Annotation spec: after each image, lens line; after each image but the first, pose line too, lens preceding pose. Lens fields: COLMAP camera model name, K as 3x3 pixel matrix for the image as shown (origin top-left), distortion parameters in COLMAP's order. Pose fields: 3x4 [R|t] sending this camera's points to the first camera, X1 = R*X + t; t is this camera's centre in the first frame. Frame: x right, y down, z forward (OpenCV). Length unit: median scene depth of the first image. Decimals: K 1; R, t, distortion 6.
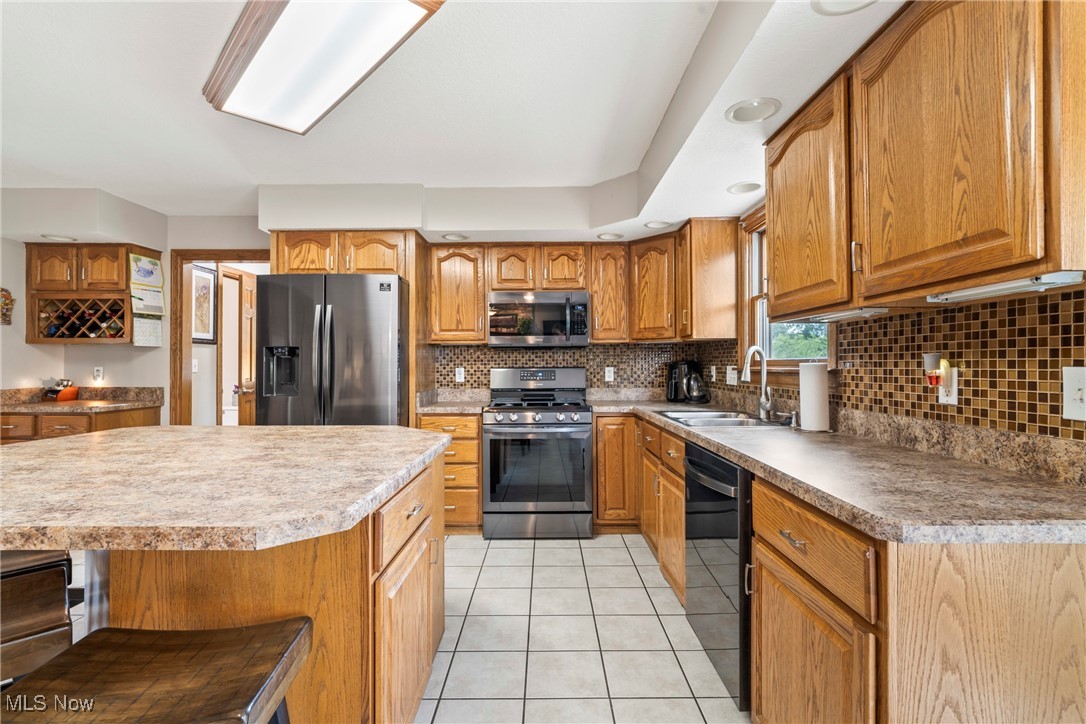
lens RADIAL K [[503.6, 0, 545.3], [0, 503.6, 361.1], [0, 0, 1]] dist [-0.013003, 0.001883]
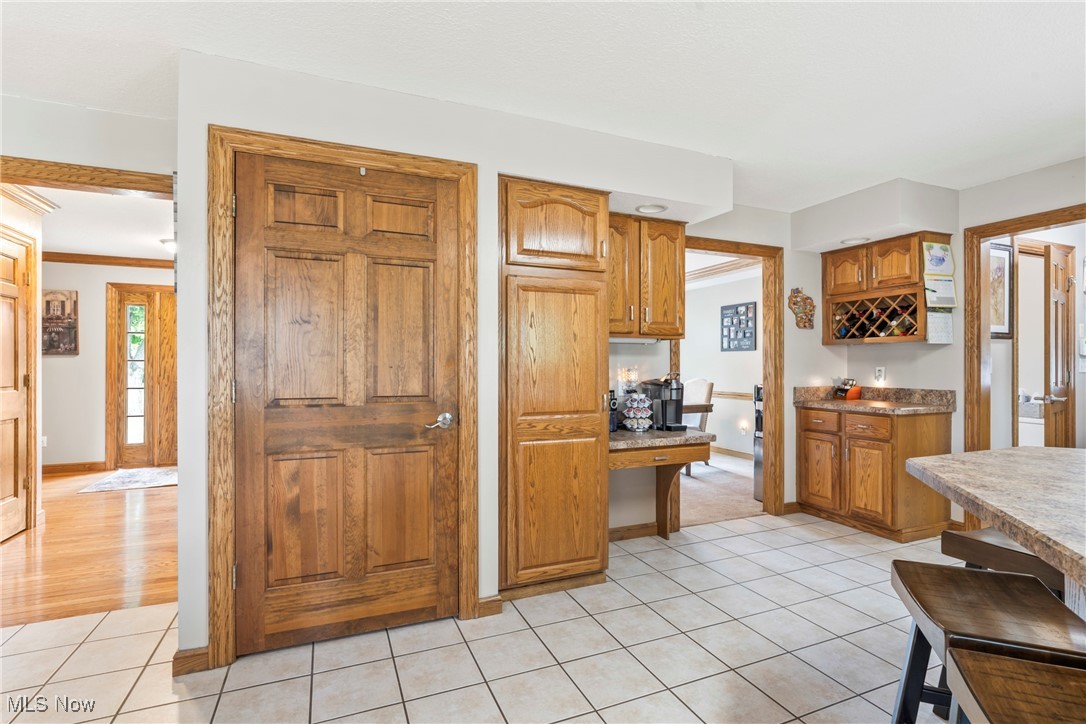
lens RADIAL K [[503.6, 0, 541.2], [0, 503.6, 365.3], [0, 0, 1]] dist [-0.013003, 0.001883]
pose [[0.384898, -0.000846, -0.922959, -0.257288], [0.007508, 0.999969, 0.002214, 0.001395], [0.922928, -0.007782, 0.384893, 0.007801]]
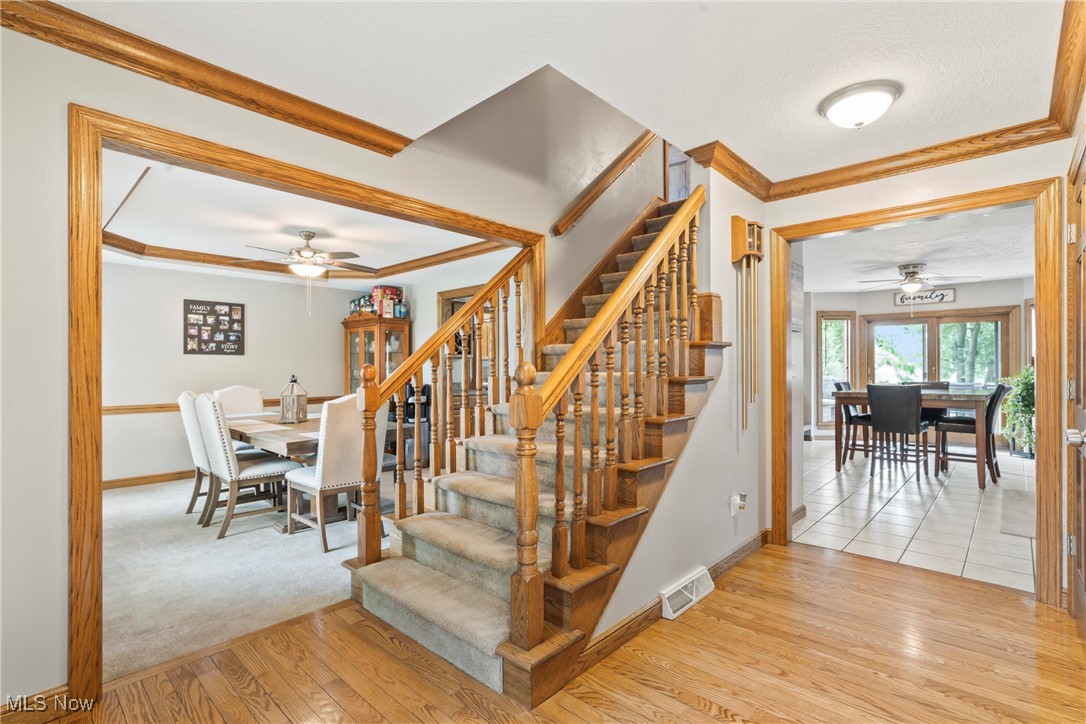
lens RADIAL K [[503.6, 0, 540.7], [0, 503.6, 365.1], [0, 0, 1]] dist [-0.013003, 0.001883]
pose [[0.685464, 0.002356, 0.728103, -0.987365], [-0.006554, 0.999974, 0.002934, -0.006962], [-0.728077, -0.006783, 0.685462, -0.186165]]
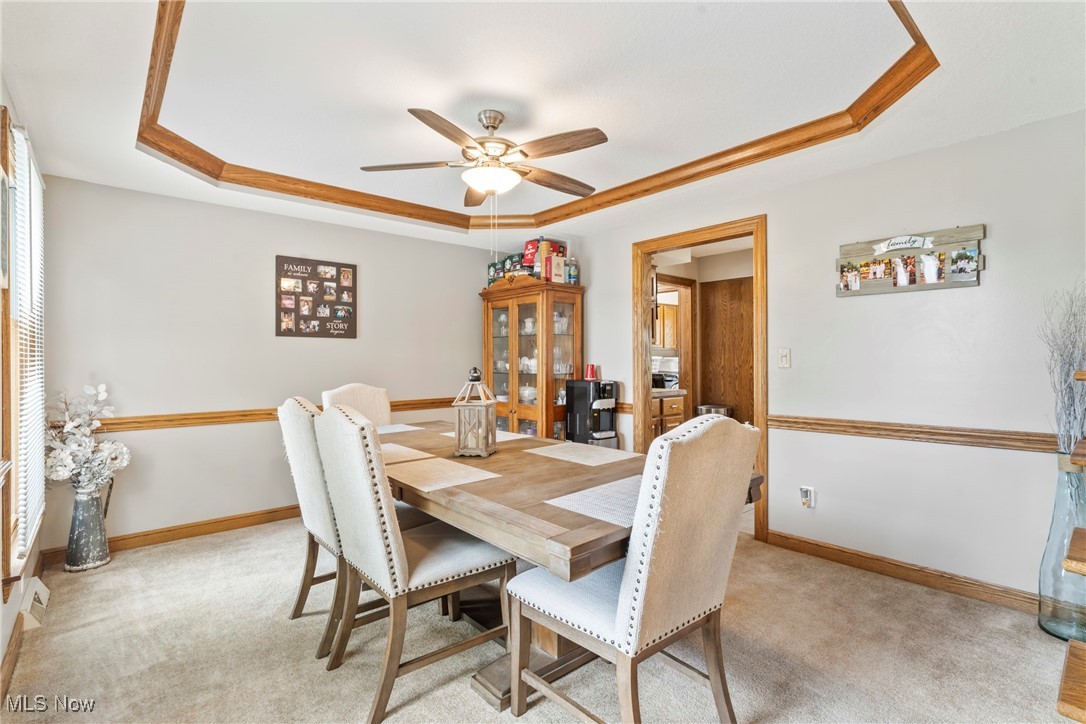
lens RADIAL K [[503.6, 0, 543.4], [0, 503.6, 359.7], [0, 0, 1]] dist [-0.013003, 0.001883]
pose [[0.755760, -0.001311, 0.654848, -0.946417], [-0.005942, 0.999943, 0.008860, -0.001328], [-0.654822, -0.010587, 0.755709, 0.088177]]
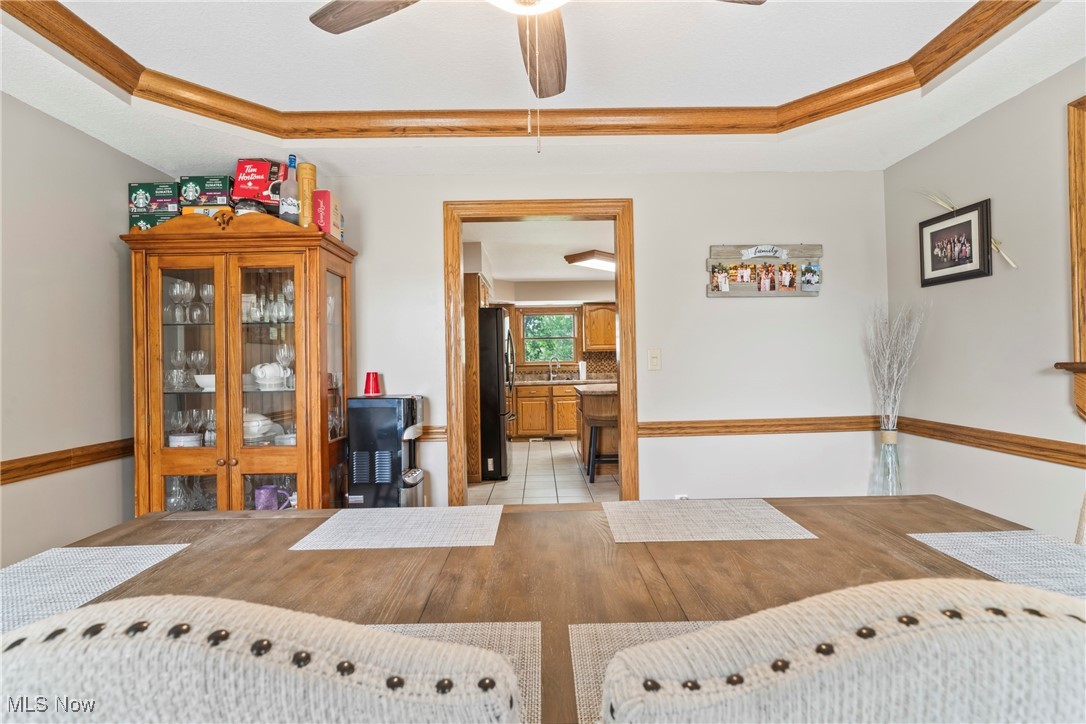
lens RADIAL K [[503.6, 0, 544.9], [0, 503.6, 361.6], [0, 0, 1]] dist [-0.013003, 0.001883]
pose [[-0.004261, 0.002042, 0.999989, -0.912521], [0.004799, 0.999986, -0.002022, 0.001300], [-0.999979, 0.004791, -0.004271, 0.312467]]
